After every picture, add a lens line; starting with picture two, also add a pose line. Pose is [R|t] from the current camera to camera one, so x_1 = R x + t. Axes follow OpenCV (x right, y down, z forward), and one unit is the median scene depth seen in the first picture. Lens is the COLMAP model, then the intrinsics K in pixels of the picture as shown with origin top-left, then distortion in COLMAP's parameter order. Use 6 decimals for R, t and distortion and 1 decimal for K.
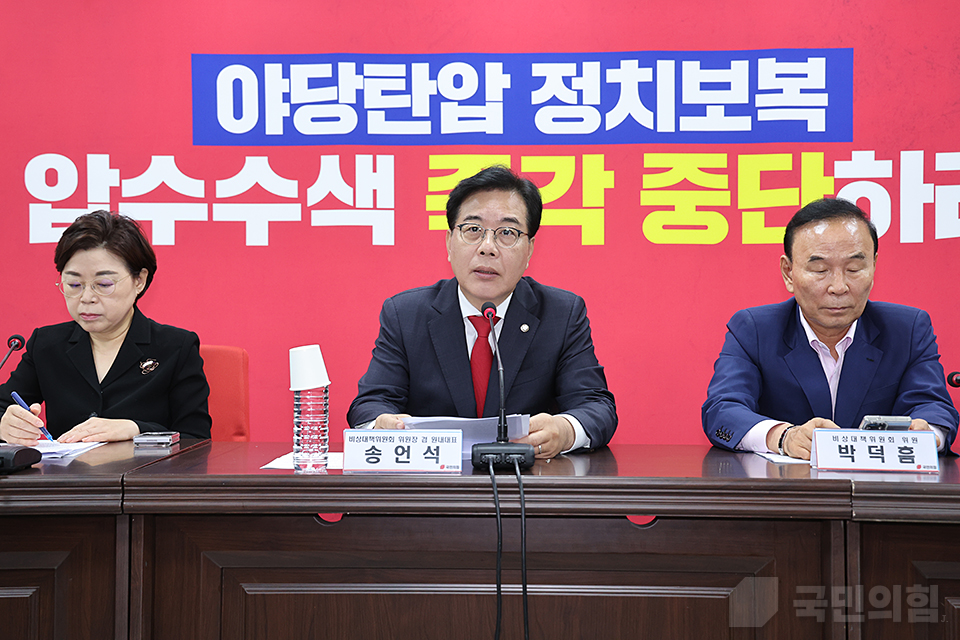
lens RADIAL K [[1379.7, 0, 488.0], [0, 1379.7, 319.6], [0, 0, 1]] dist [0.179957, 0.000000]
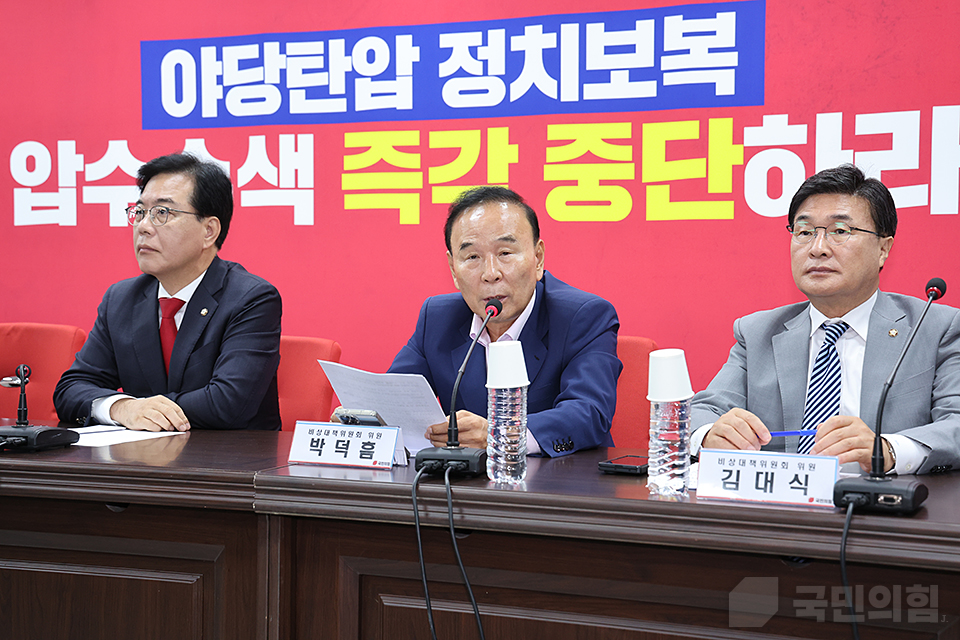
lens RADIAL K [[1485.1, 0, 483.2], [0, 1485.1, 326.6], [0, 0, 1]] dist [0.218702, 0.000000]
pose [[0.937251, 0.014643, -0.348348, 0.425496], [-0.005305, 0.999601, 0.027743, -0.011033], [0.348616, -0.024154, 0.936955, 0.033019]]
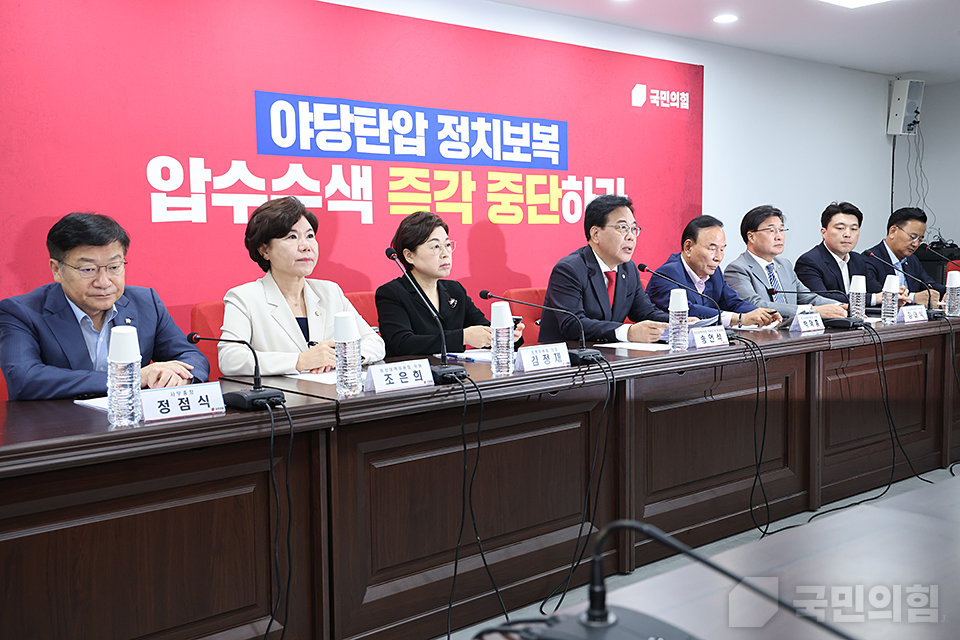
lens RADIAL K [[1028.4, 0, 484.7], [0, 1028.4, 327.7], [0, 0, 1]] dist [0.059117, 0.000000]
pose [[0.715833, -0.068842, 0.694870, -0.810944], [0.013687, 0.996320, 0.084607, -0.033368], [-0.698138, -0.051054, 0.714141, 0.059725]]
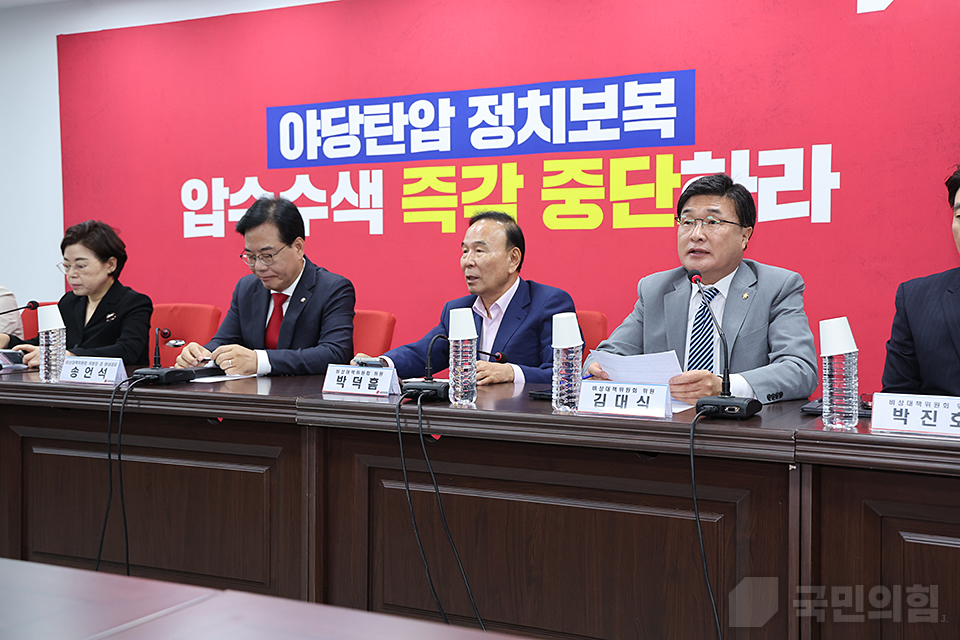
lens RADIAL K [[1137.6, 0, 477.5], [0, 1137.6, 328.4], [0, 0, 1]] dist [0.095408, 0.000000]
pose [[0.903390, 0.017058, -0.428480, 0.520395], [0.000147, 0.999196, 0.040087, -0.004466], [0.428819, -0.036277, 0.902662, -0.007593]]
